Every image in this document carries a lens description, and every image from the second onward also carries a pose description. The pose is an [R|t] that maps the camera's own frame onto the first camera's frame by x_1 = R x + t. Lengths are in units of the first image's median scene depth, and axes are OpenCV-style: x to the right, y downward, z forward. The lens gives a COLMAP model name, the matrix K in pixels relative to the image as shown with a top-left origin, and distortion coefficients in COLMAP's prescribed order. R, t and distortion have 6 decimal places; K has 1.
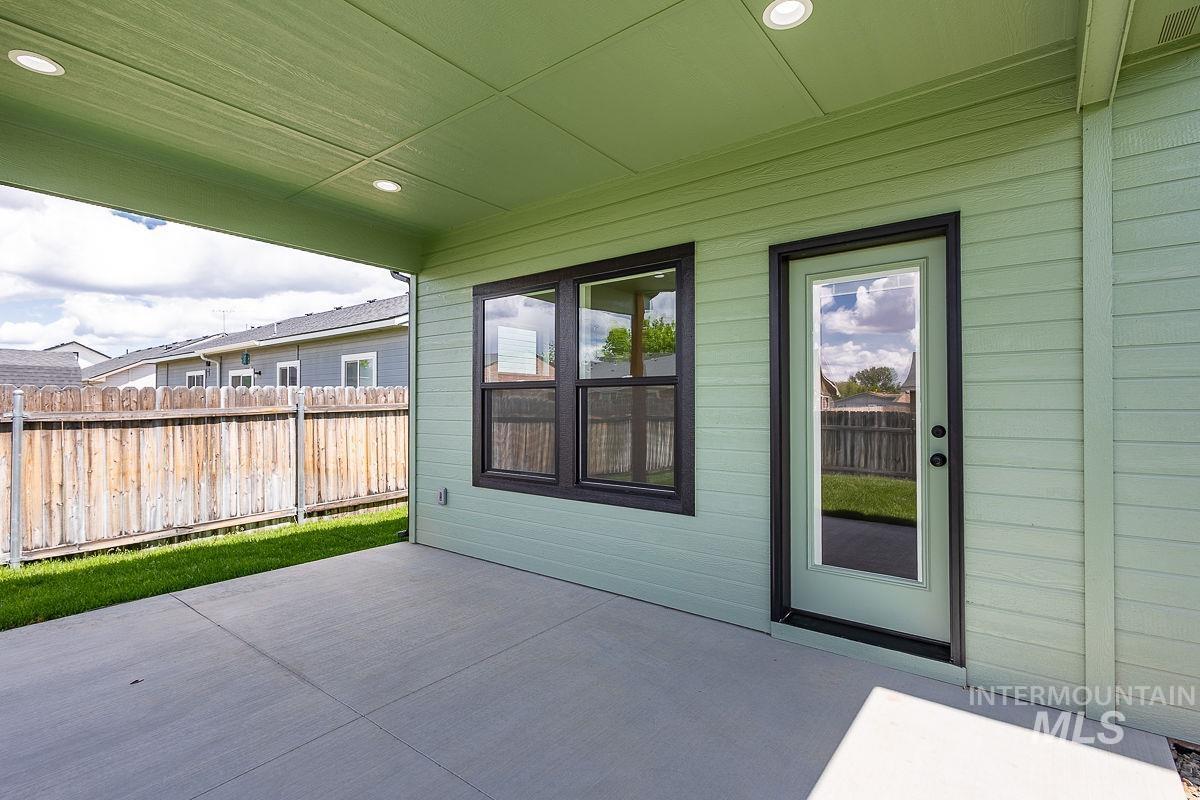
lens RADIAL K [[557.7, 0, 609.7], [0, 557.7, 405.6], [0, 0, 1]] dist [0.009969, -0.003982]
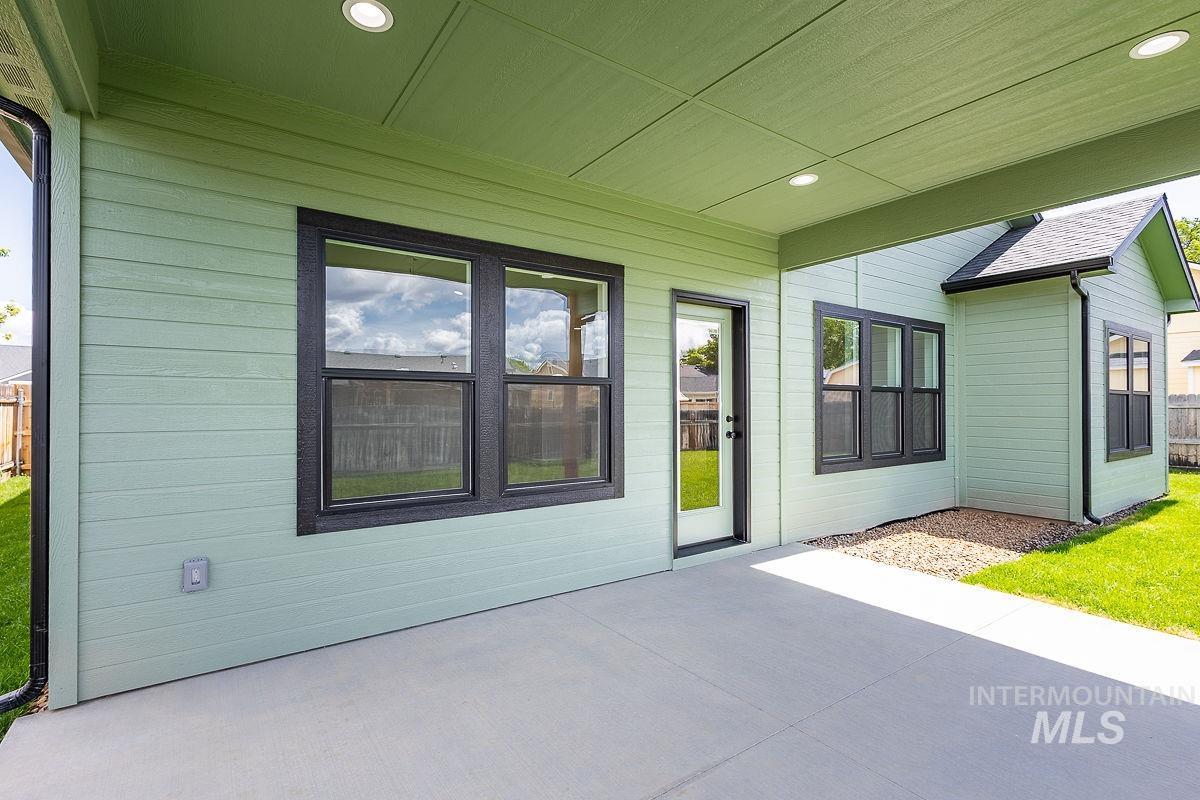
lens RADIAL K [[557.7, 0, 594.2], [0, 557.7, 406.7], [0, 0, 1]] dist [0.009969, -0.003982]
pose [[0.307505, -0.002294, 0.951544, -0.661863], [-0.002347, 0.999992, 0.003170, 0.001395], [-0.951544, -0.003208, 0.307497, 0.463198]]
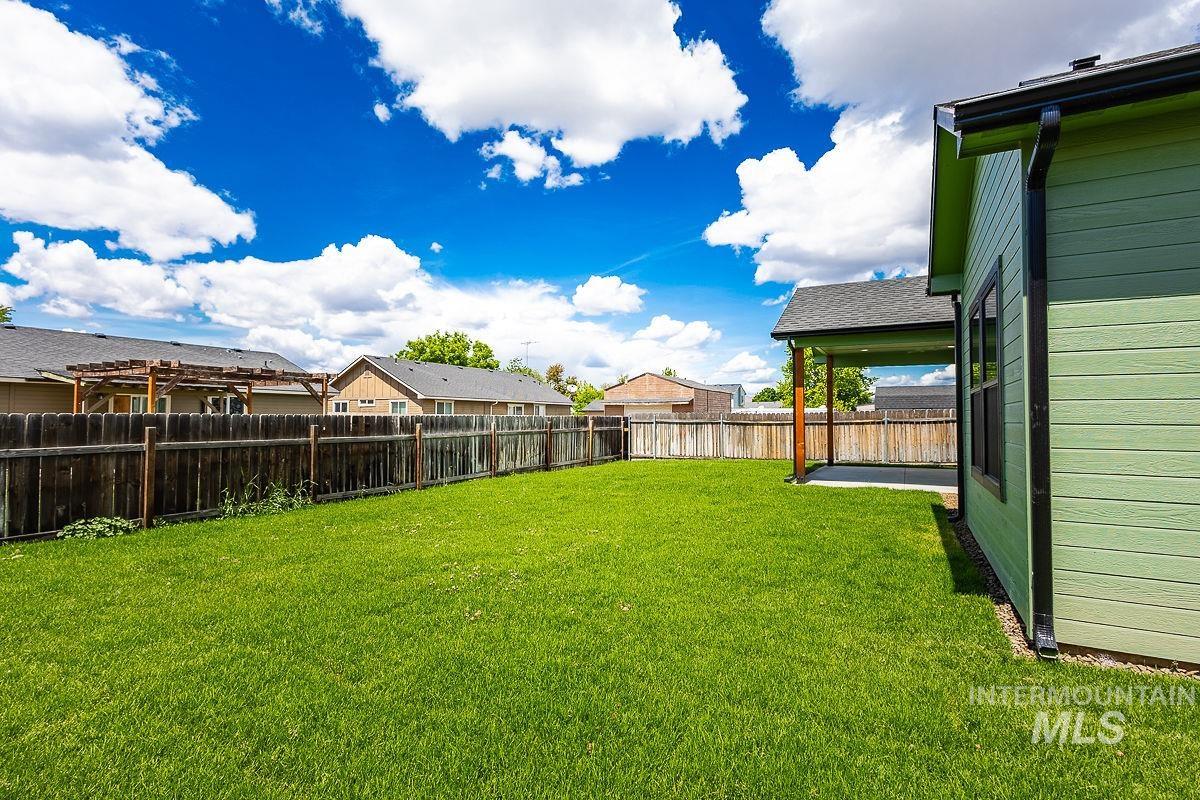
lens RADIAL K [[578.6, 0, 586.3], [0, 578.6, 419.9], [0, 0, 1]] dist [0.016527, -0.002718]
pose [[0.161762, -0.000689, -0.986830, 1.907510], [-0.005637, 0.999983, -0.001622, 0.033748], [0.986814, 0.005825, 0.161755, -1.216291]]
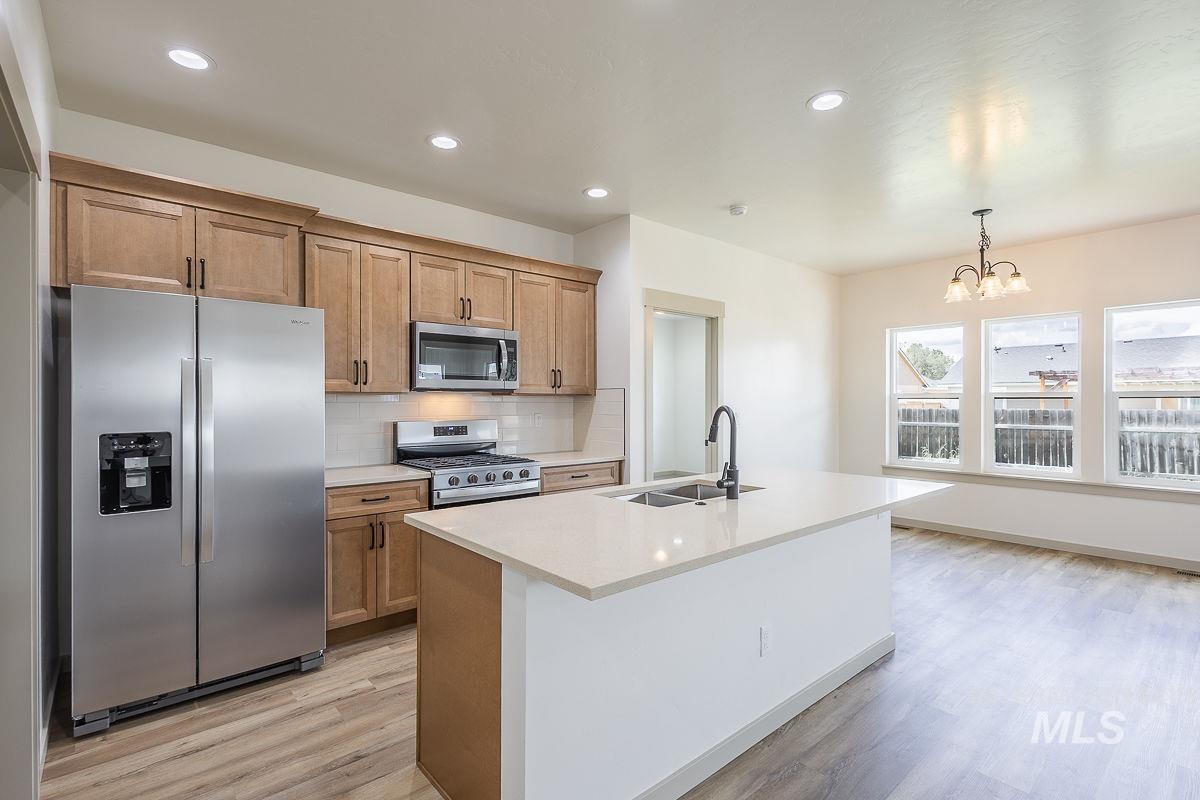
lens RADIAL K [[557.7, 0, 600.1], [0, 557.7, 400.5], [0, 0, 1]] dist [0.009969, -0.003982]
pose [[-0.981064, -0.002583, 0.193665, 1.225951], [-0.002650, 0.999996, -0.000085, -0.016859], [-0.193664, -0.000597, -0.981068, 1.341961]]
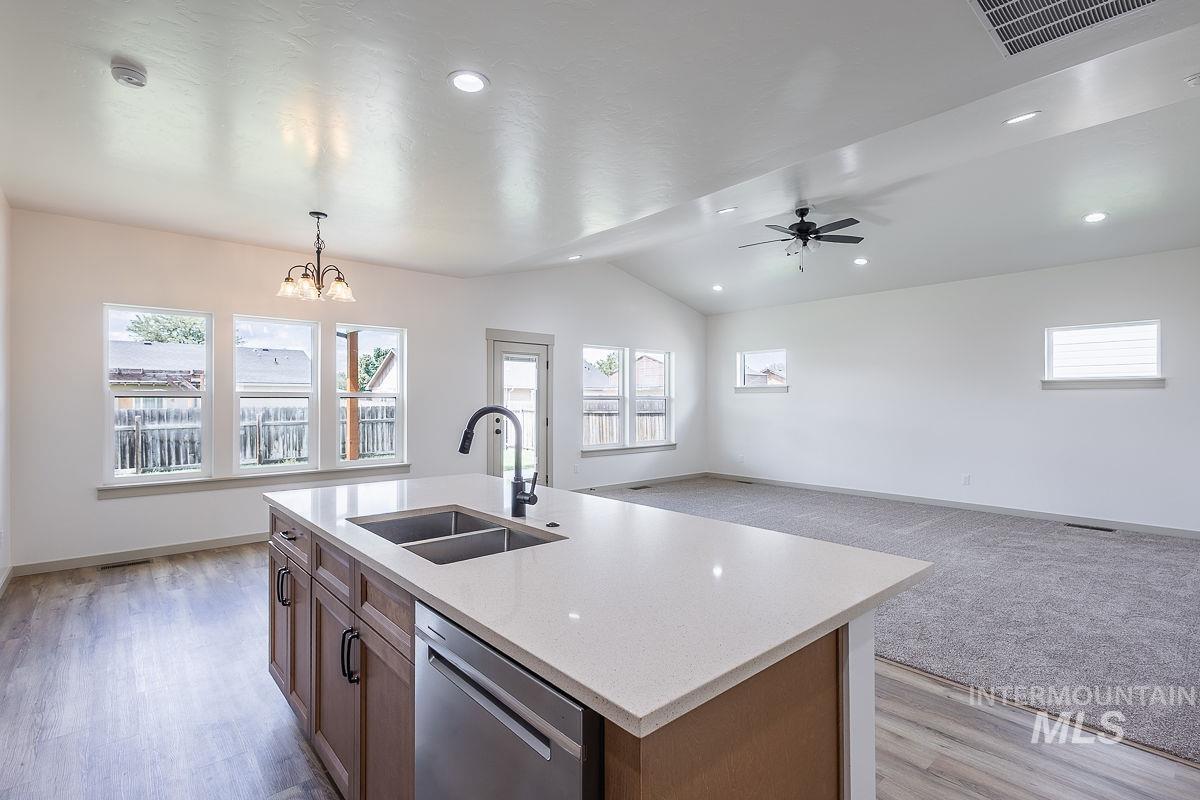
lens RADIAL K [[557.7, 0, 600.1], [0, 557.7, 400.2], [0, 0, 1]] dist [0.009969, -0.003982]
pose [[-0.186998, -0.003822, -0.982353, 1.569694], [-0.001161, 0.999993, -0.003669, -0.015285], [0.982360, 0.000454, -0.187001, 1.002930]]
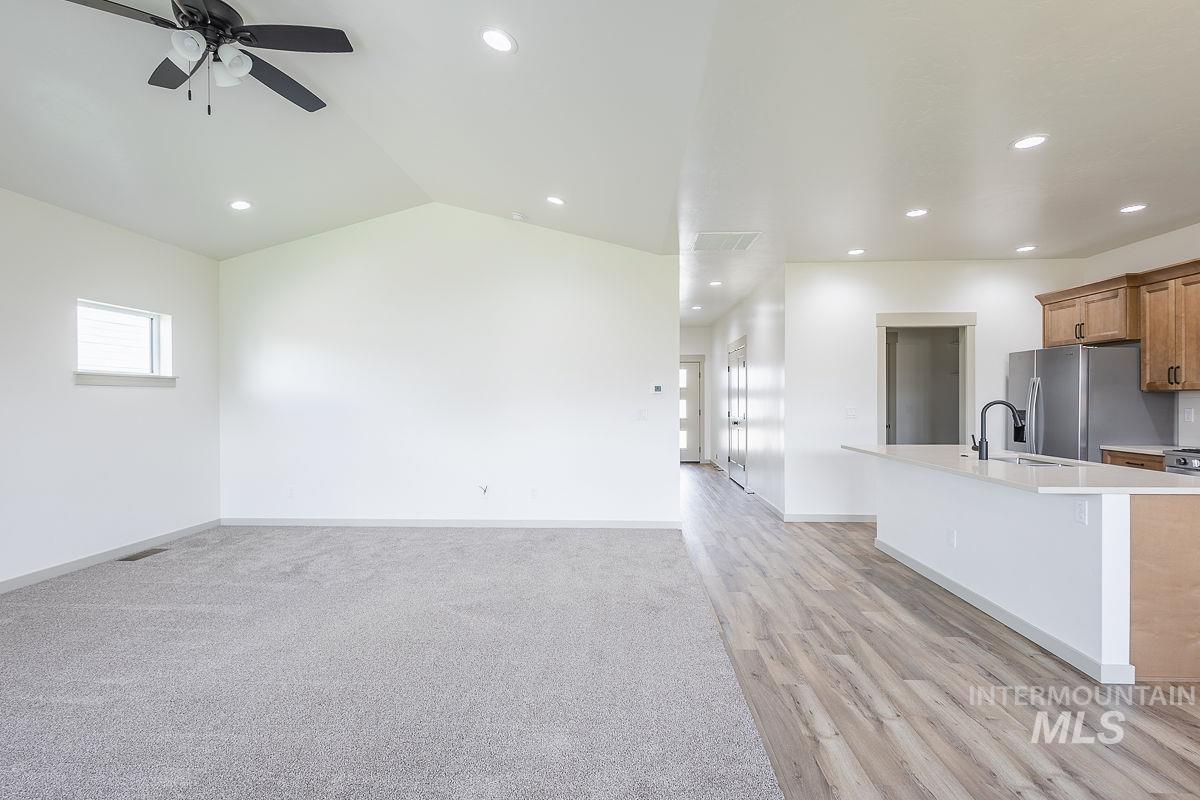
lens RADIAL K [[557.7, 0, 599.6], [0, 557.7, 400.9], [0, 0, 1]] dist [0.009969, -0.003982]
pose [[0.816575, -0.008651, 0.577174, 0.407249], [0.006398, 0.999962, 0.005937, -0.019426], [-0.577203, -0.001155, 0.816600, 0.584648]]
